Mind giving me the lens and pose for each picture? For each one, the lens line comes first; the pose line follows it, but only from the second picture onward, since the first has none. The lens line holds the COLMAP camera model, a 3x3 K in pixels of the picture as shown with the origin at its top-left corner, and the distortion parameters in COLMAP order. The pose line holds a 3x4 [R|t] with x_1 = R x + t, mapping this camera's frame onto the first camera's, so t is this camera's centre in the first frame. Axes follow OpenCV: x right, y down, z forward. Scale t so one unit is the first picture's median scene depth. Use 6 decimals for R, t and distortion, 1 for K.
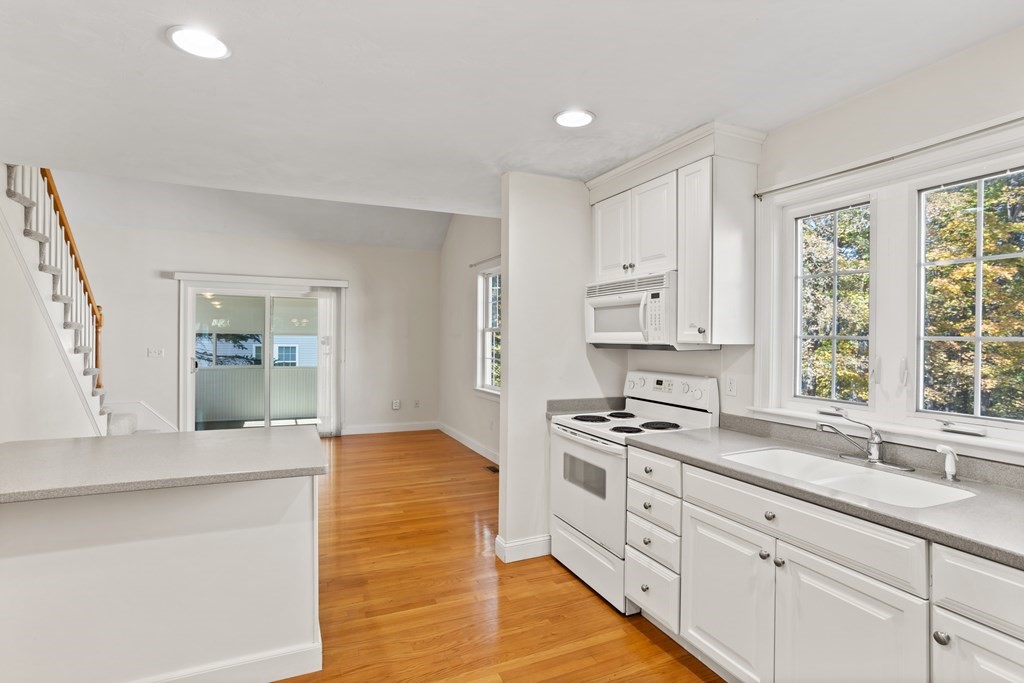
lens RADIAL K [[522.7, 0, 494.9], [0, 522.7, 340.9], [0, 0, 1]] dist [-0.044915, 0.020700]
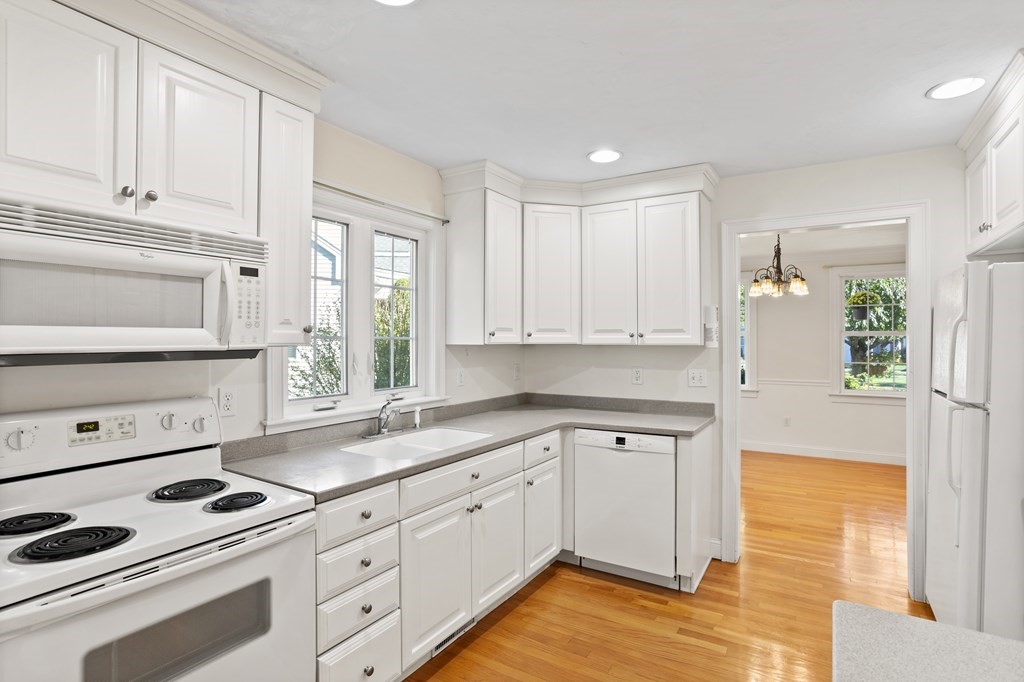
lens RADIAL K [[504.5, 0, 536.6], [0, 504.5, 337.9], [0, 0, 1]] dist [-0.017167, 0.000621]
pose [[-0.606539, -0.006423, 0.795028, -0.385586], [-0.002057, 0.999977, 0.006510, -0.012093], [-0.795051, 0.002313, -0.606538, 1.104936]]
